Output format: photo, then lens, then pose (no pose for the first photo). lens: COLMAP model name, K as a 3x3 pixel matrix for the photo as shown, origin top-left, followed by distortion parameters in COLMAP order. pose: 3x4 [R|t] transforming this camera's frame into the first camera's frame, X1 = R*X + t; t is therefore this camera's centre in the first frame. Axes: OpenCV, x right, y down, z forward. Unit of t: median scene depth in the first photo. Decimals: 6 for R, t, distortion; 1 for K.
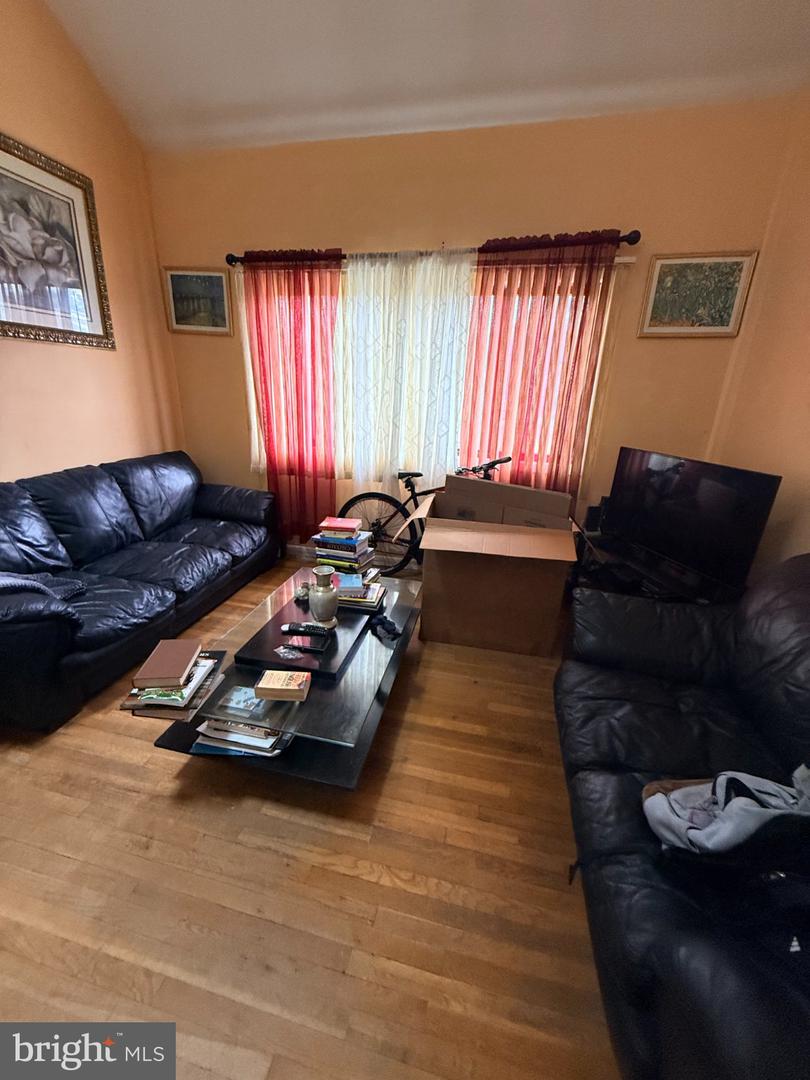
lens RADIAL K [[429.5, 0, 401.3], [0, 429.5, 539.4], [0, 0, 1]] dist [0.000658, -0.000932]
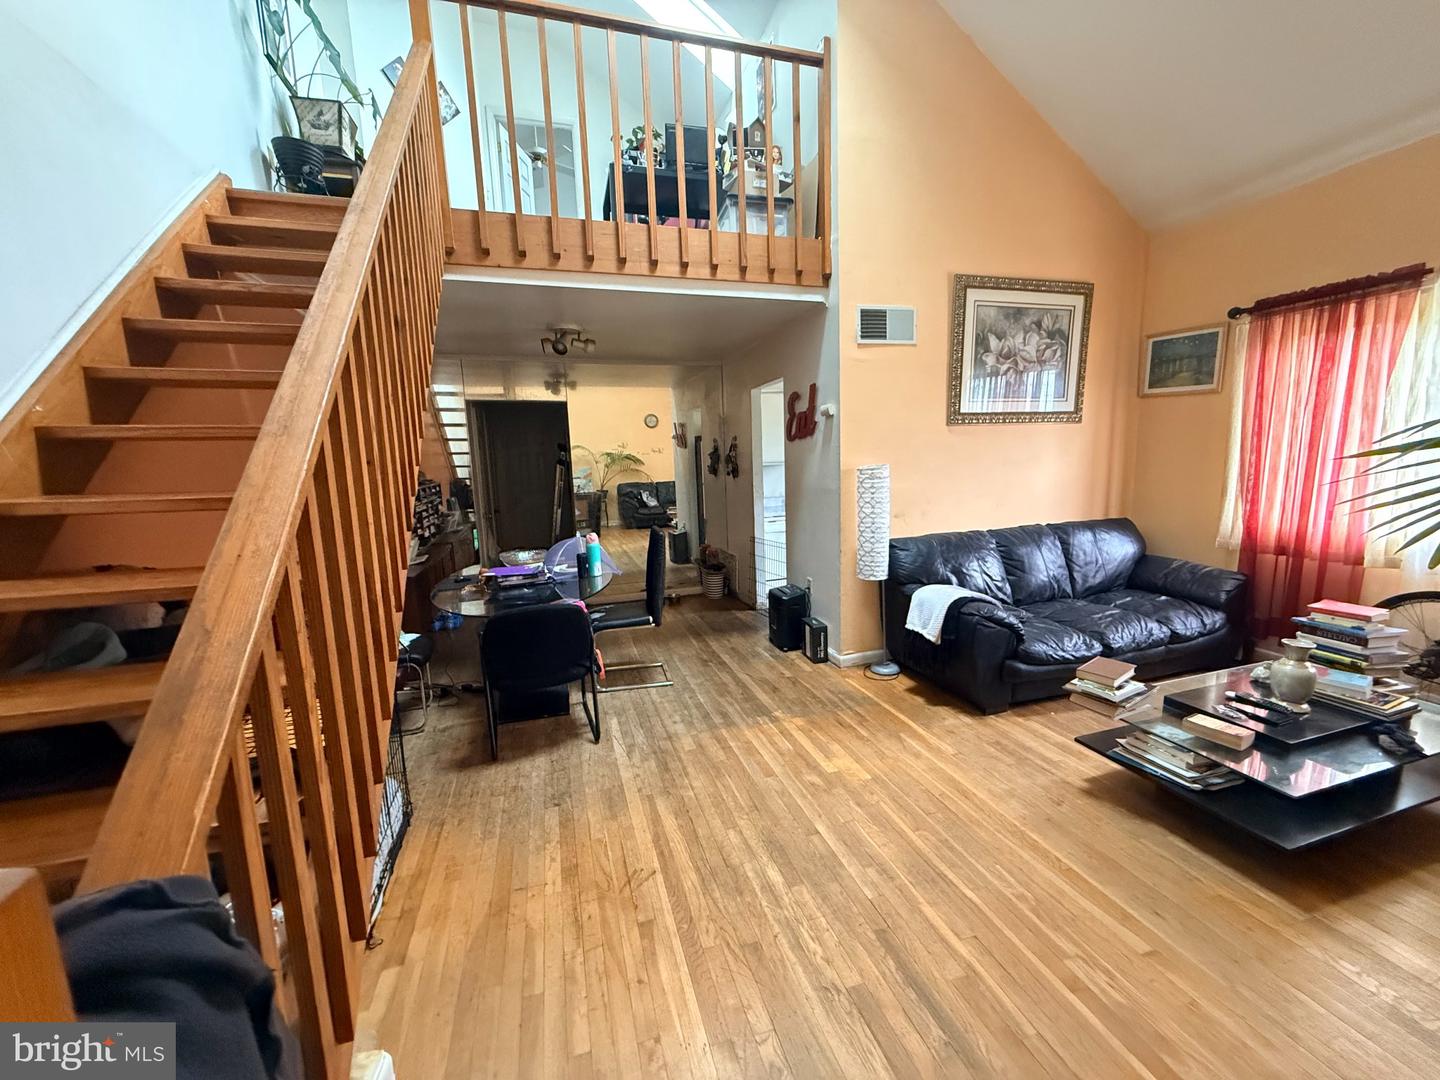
lens RADIAL K [[572.6, 0, 717.9], [0, 572.6, 542.2], [0, 0, 1]] dist [0.000658, -0.000932]
pose [[0.497301, 0.080178, -0.863865, 0.148637], [-0.238329, 0.970039, -0.047166, 0.137664], [0.834201, 0.229340, 0.501509, -0.419359]]
